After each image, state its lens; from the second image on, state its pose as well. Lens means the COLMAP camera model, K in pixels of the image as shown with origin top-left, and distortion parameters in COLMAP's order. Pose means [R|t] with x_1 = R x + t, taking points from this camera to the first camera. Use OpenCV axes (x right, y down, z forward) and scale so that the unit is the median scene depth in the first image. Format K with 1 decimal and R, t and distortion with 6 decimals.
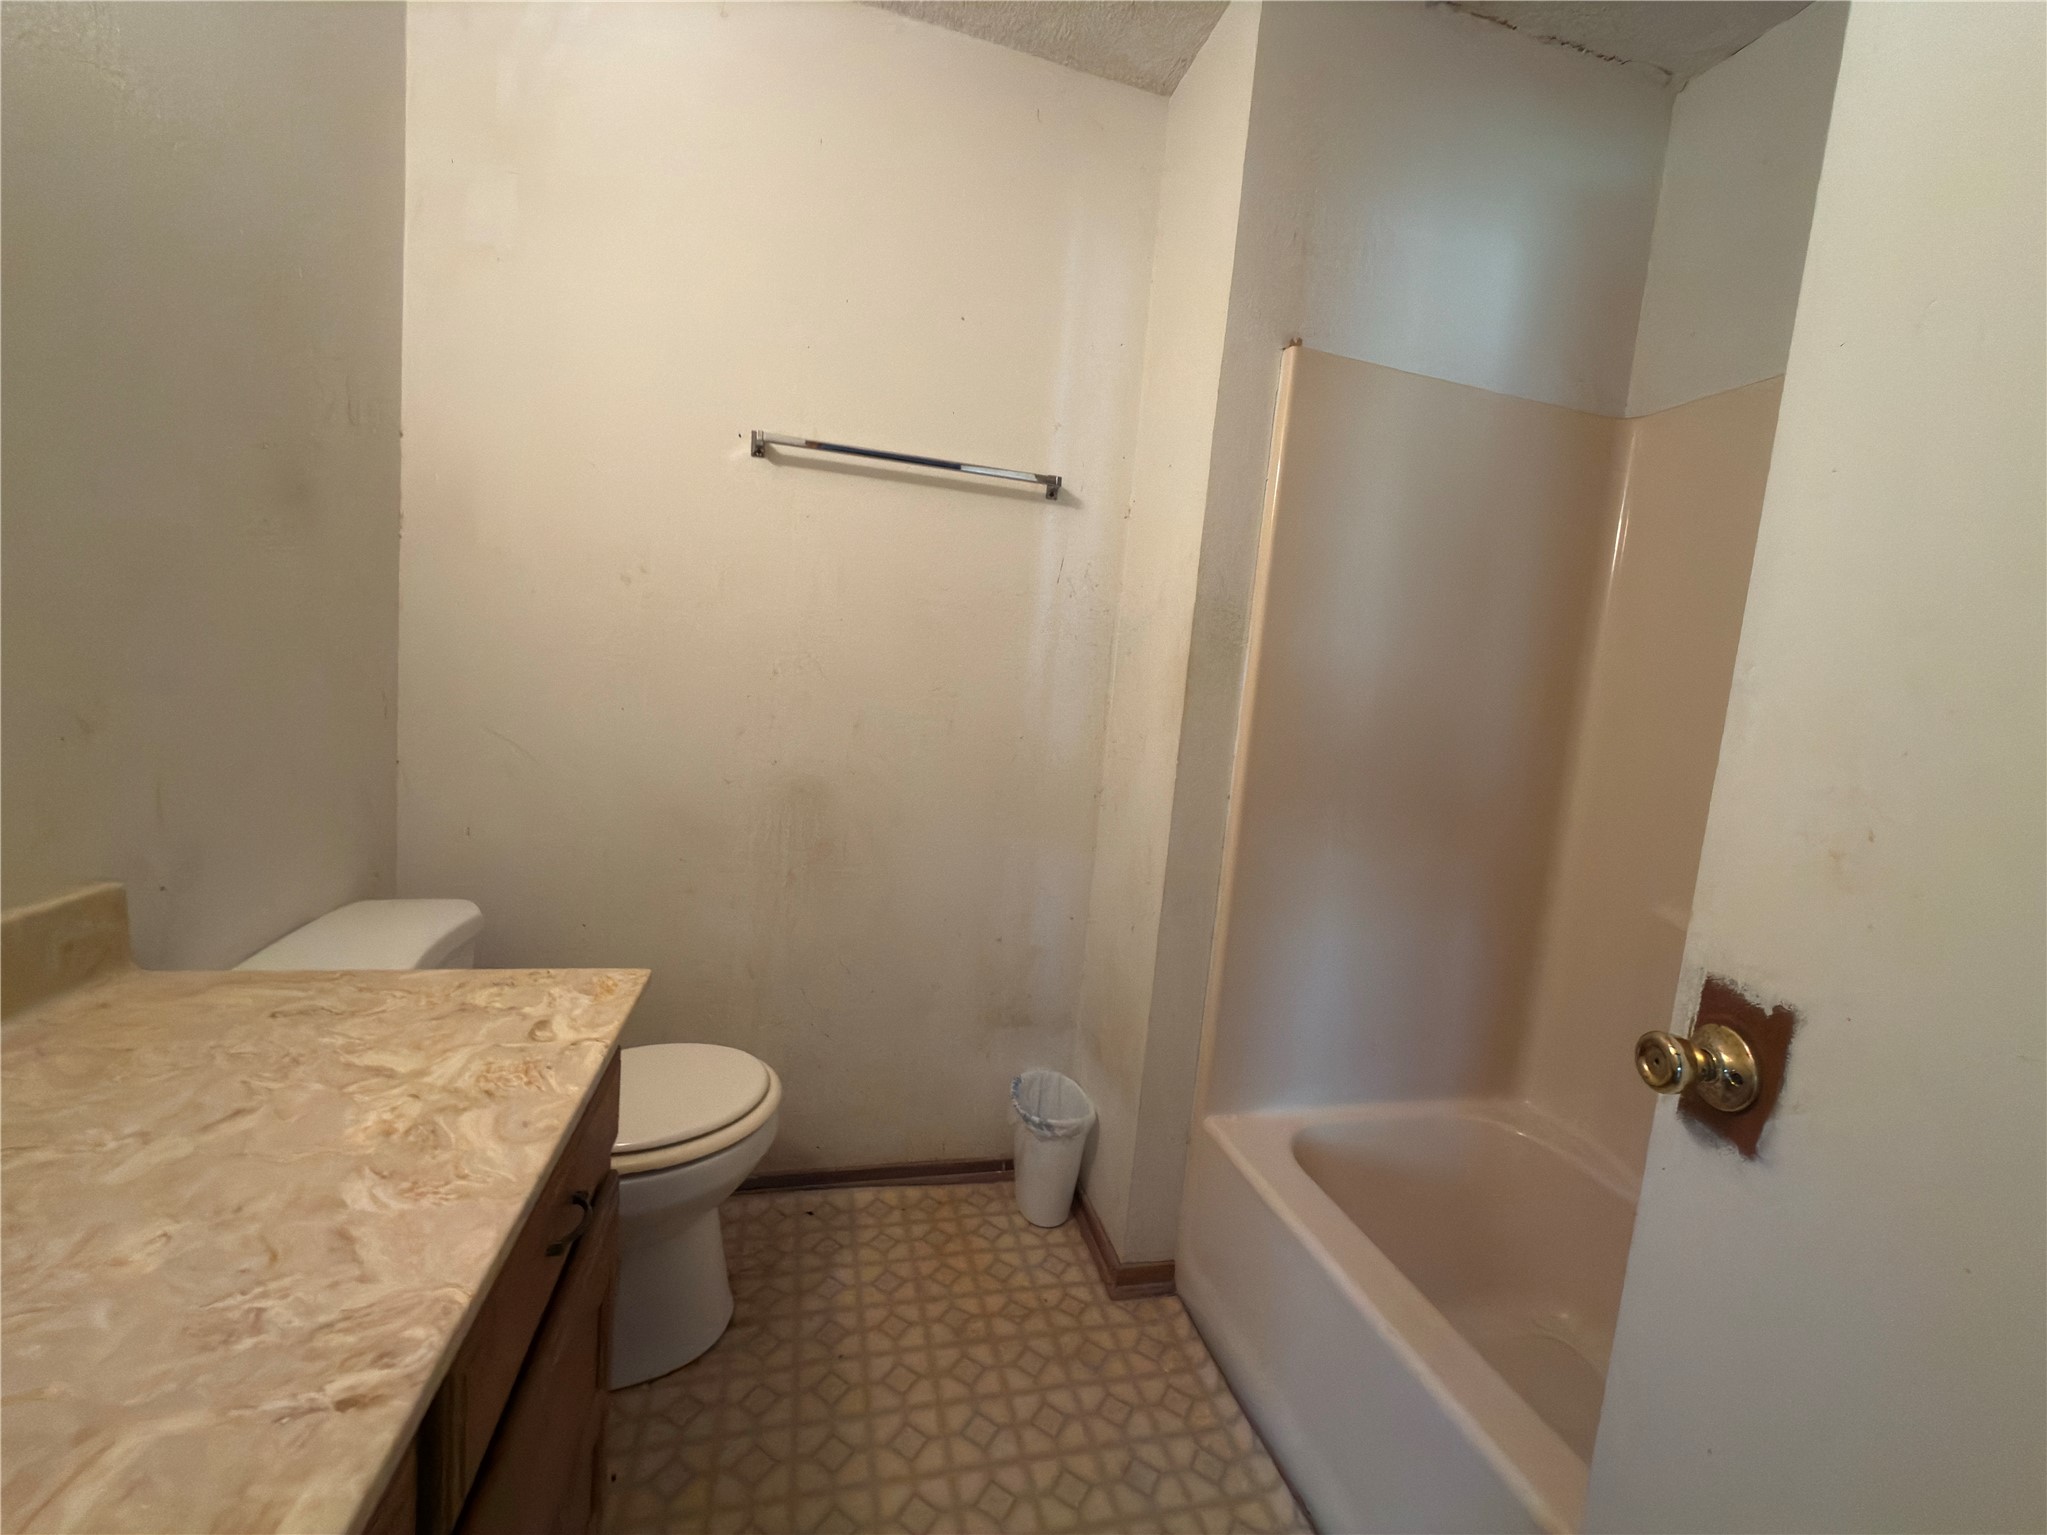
lens RADIAL K [[819.8, 0, 1025.5], [0, 819.8, 767.6], [0, 0, 1]] dist [0.000814, -0.000124]
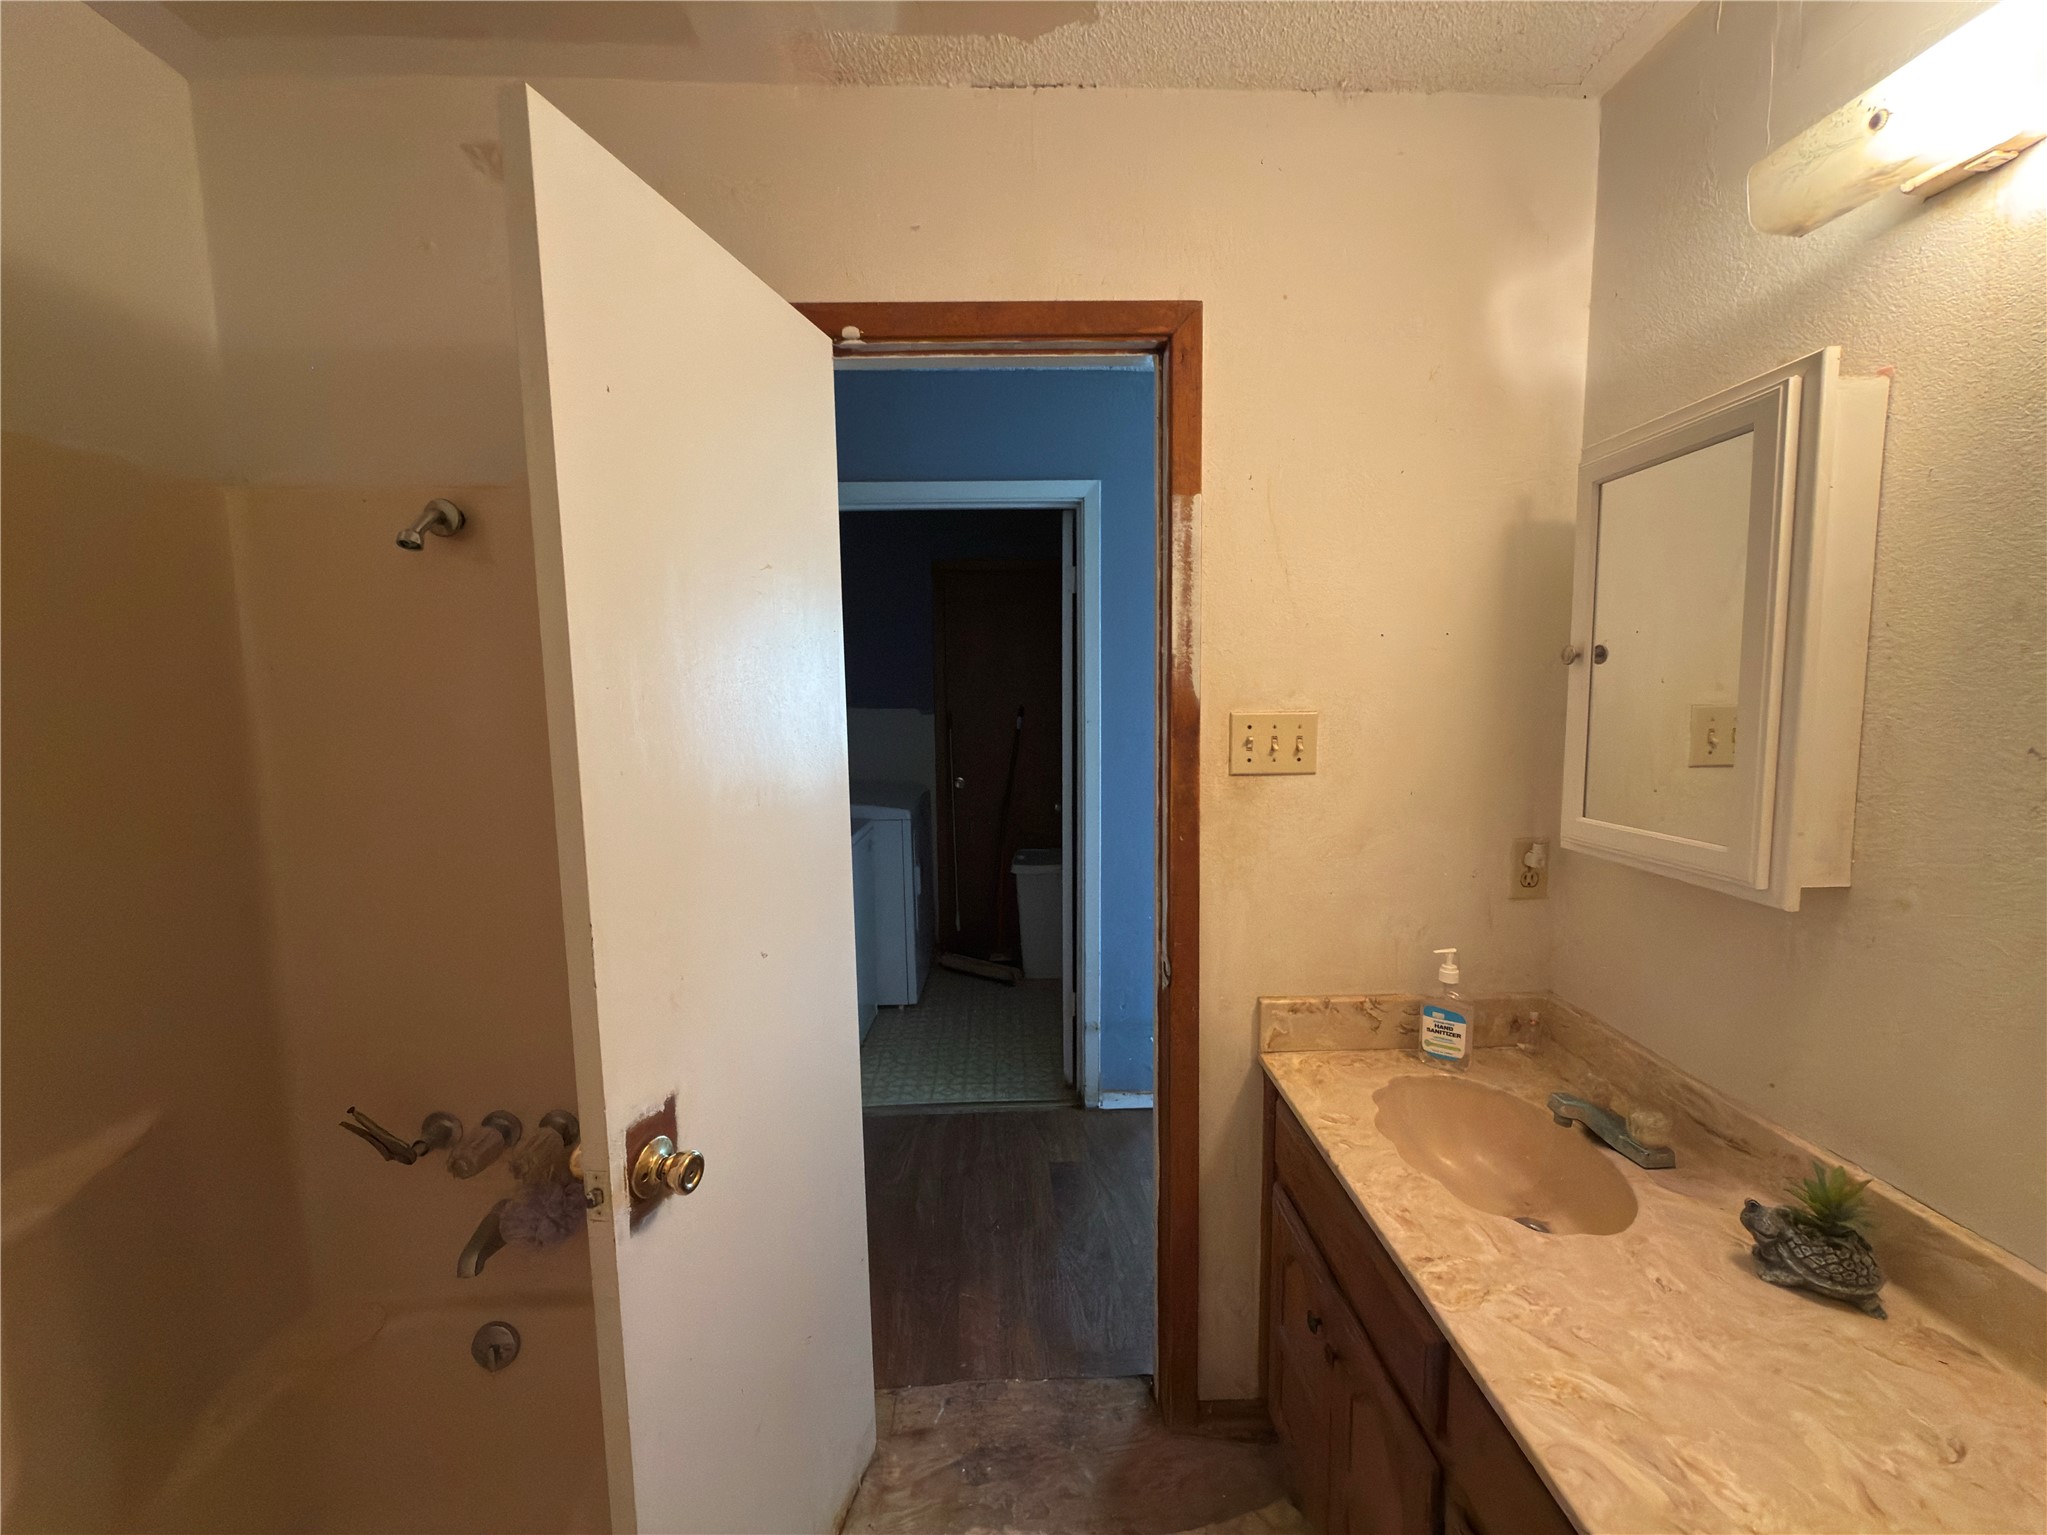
lens RADIAL K [[819.8, 0, 1024.2], [0, 819.8, 767.6], [0, 0, 1]] dist [0.000814, -0.000124]
pose [[-0.972016, -0.094908, 0.214889, -0.044597], [-0.048990, 0.976538, 0.209701, -0.667539], [-0.229750, 0.193305, -0.953860, 2.074599]]
